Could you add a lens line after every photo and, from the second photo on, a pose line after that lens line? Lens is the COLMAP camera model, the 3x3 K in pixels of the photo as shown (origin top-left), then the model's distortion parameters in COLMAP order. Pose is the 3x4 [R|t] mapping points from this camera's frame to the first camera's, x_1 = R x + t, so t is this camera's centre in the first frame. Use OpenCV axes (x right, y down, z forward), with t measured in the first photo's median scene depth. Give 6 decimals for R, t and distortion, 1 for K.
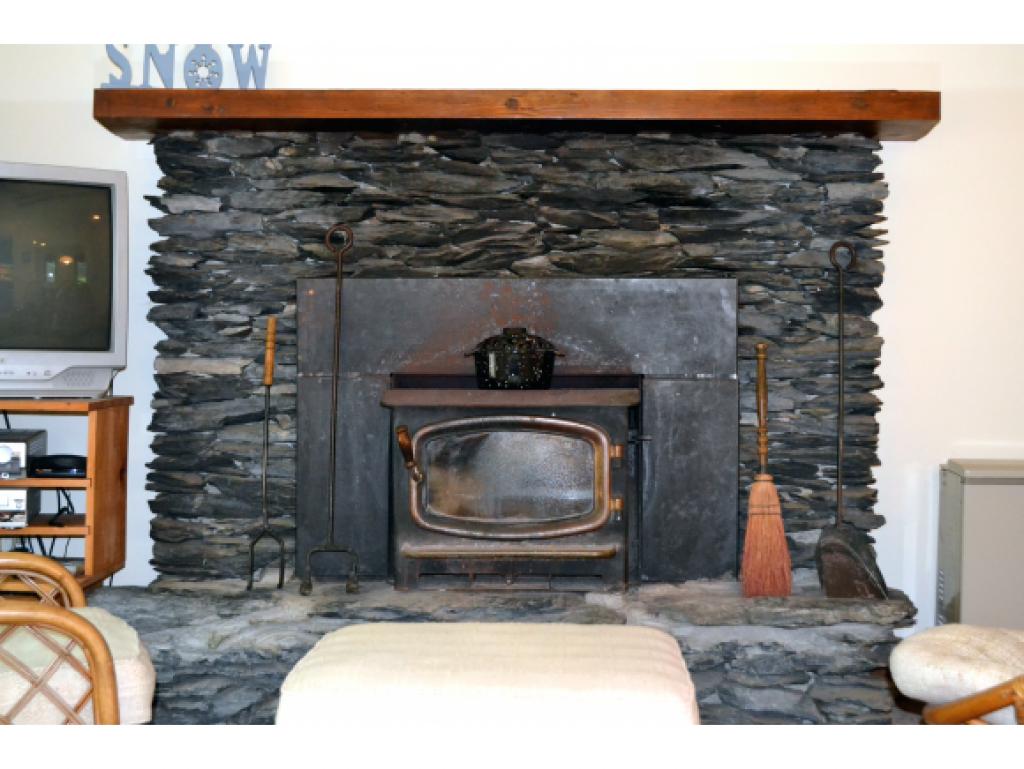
lens RADIAL K [[1519.3, 0, 512.0], [0, 1519.3, 385.3], [0, 0, 1]] dist [-0.046520, 0.000000]
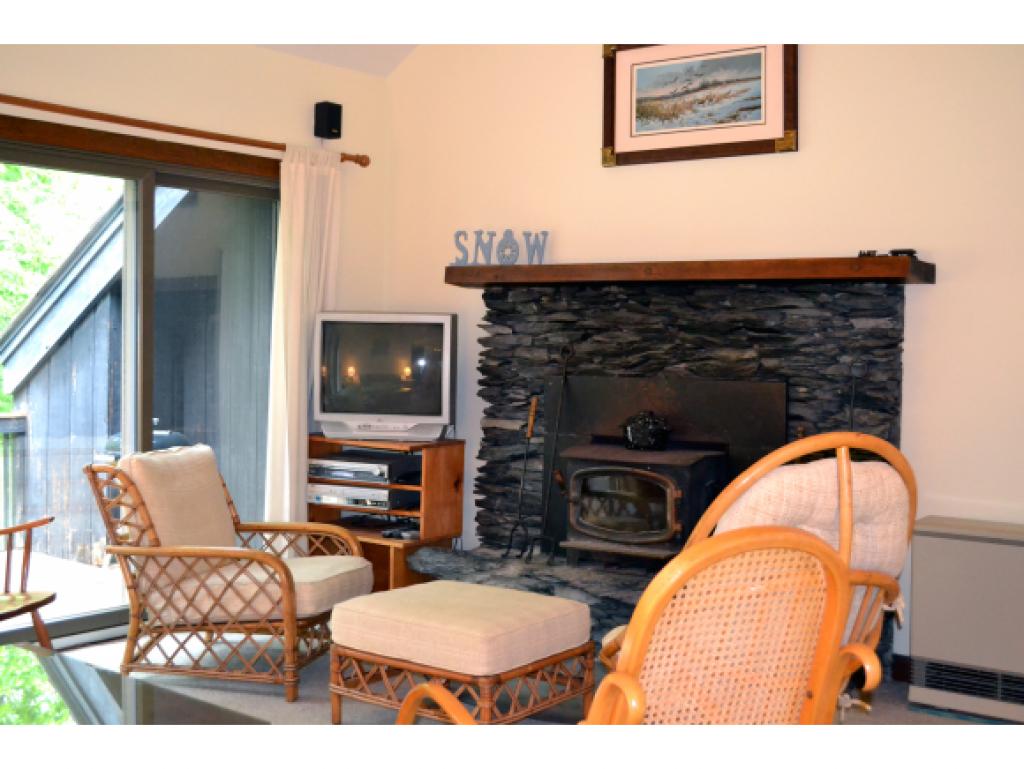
lens RADIAL K [[1262.5, 0, 508.8], [0, 1262.5, 381.0], [0, 0, 1]] dist [-0.008938, 0.000000]
pose [[0.821493, 0.026263, -0.569613, 0.619427], [-0.023134, 0.999651, 0.012727, -0.080460], [0.569748, 0.002723, 0.821815, -0.171930]]
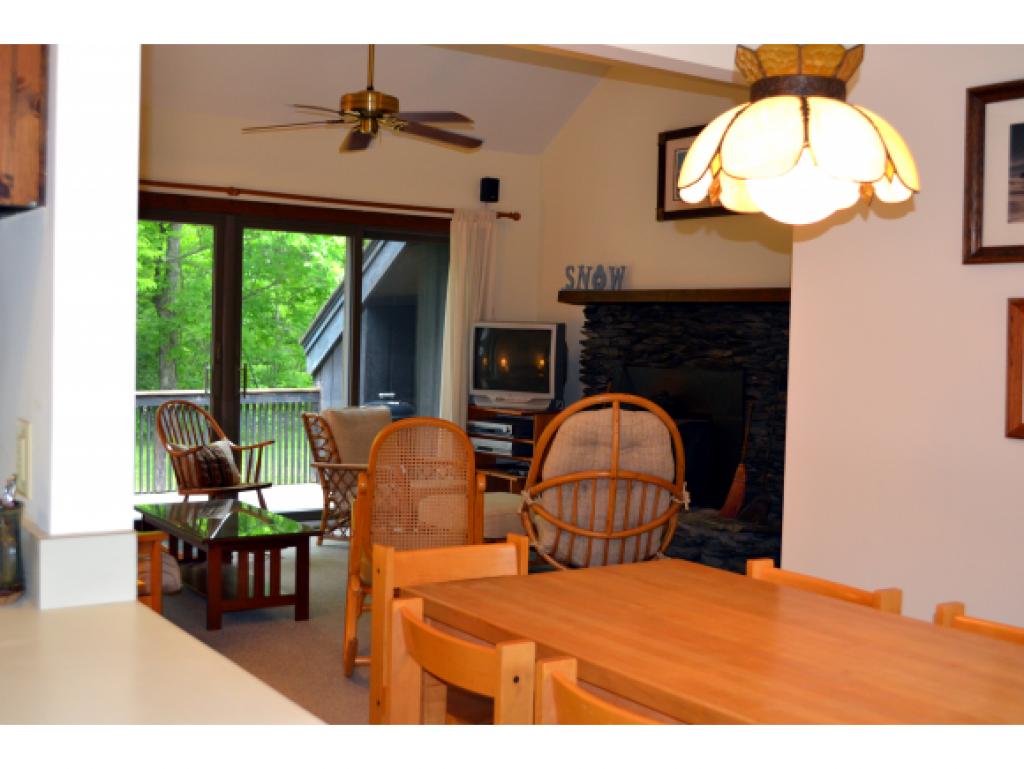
lens RADIAL K [[1262.5, 0, 513.6], [0, 1262.5, 385.1], [0, 0, 1]] dist [-0.008938, 0.000000]
pose [[0.603862, 0.043962, -0.795876, 1.363224], [-0.041401, 0.998860, 0.023761, -0.081475], [0.796013, 0.018602, 0.604994, -0.348463]]
